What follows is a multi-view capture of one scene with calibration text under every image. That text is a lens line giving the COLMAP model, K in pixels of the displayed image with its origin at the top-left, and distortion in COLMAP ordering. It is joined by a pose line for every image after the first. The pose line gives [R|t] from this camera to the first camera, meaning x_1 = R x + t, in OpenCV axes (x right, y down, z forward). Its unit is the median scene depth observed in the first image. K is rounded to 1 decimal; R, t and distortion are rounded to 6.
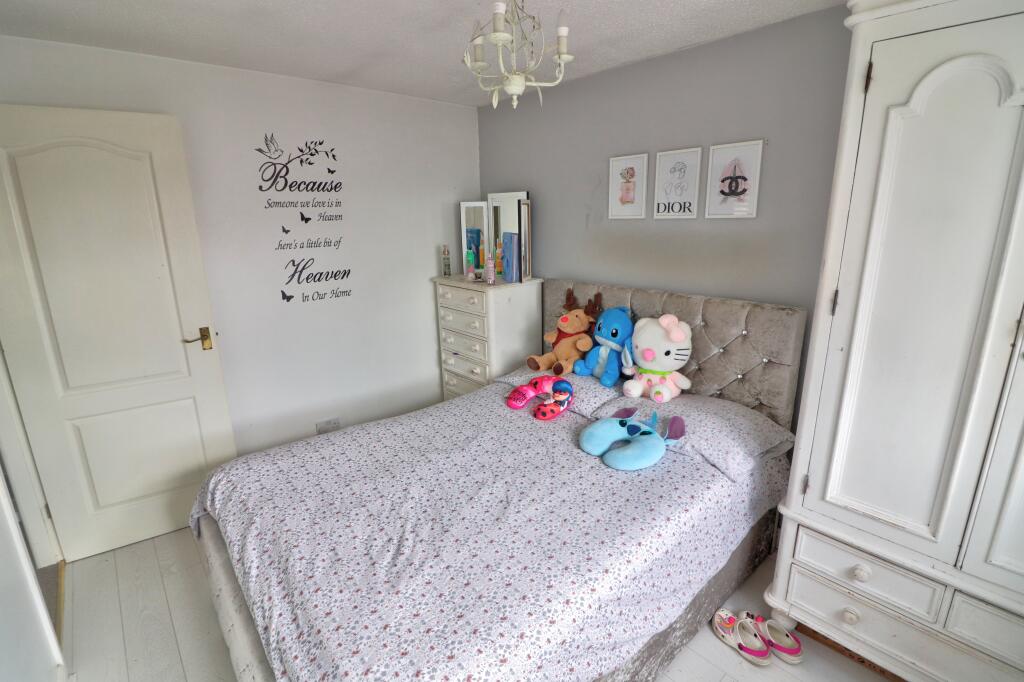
lens RADIAL K [[492.1, 0, 512.0], [0, 492.1, 341.0], [0, 0, 1]] dist [-0.002801, -0.000832]
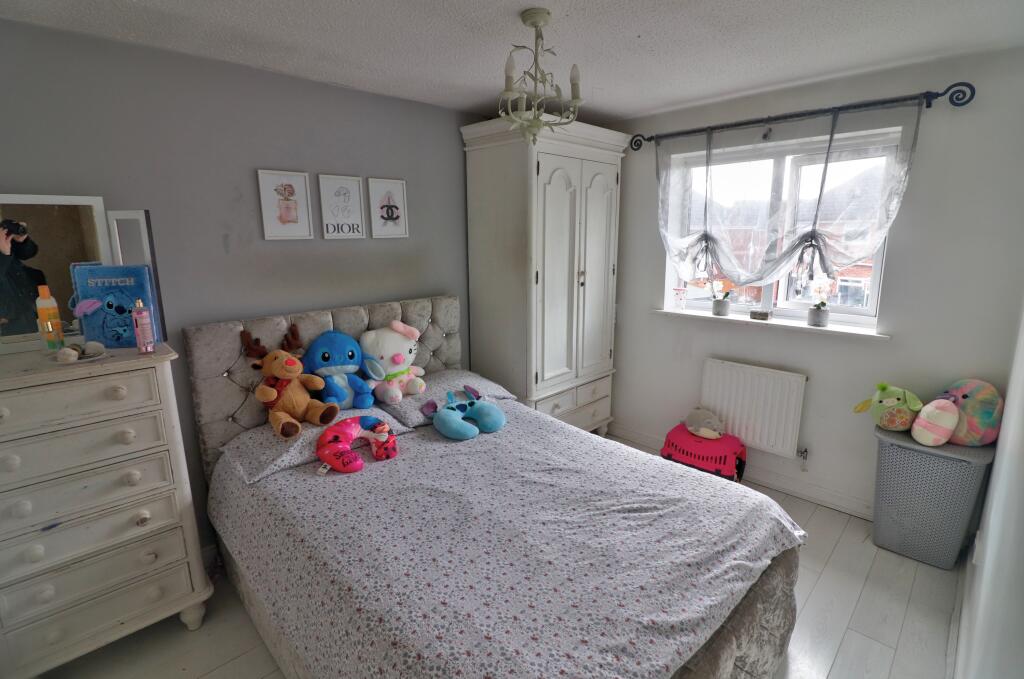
lens RADIAL K [[474.5, 0, 512.0], [0, 474.5, 339.5], [0, 0, 1]] dist [-0.000375, 0.000129]
pose [[-0.073846, -0.206829, 0.975586, -0.810693], [0.254786, 0.941879, 0.218969, -0.190074], [-0.964174, 0.264736, -0.016857, 0.782541]]
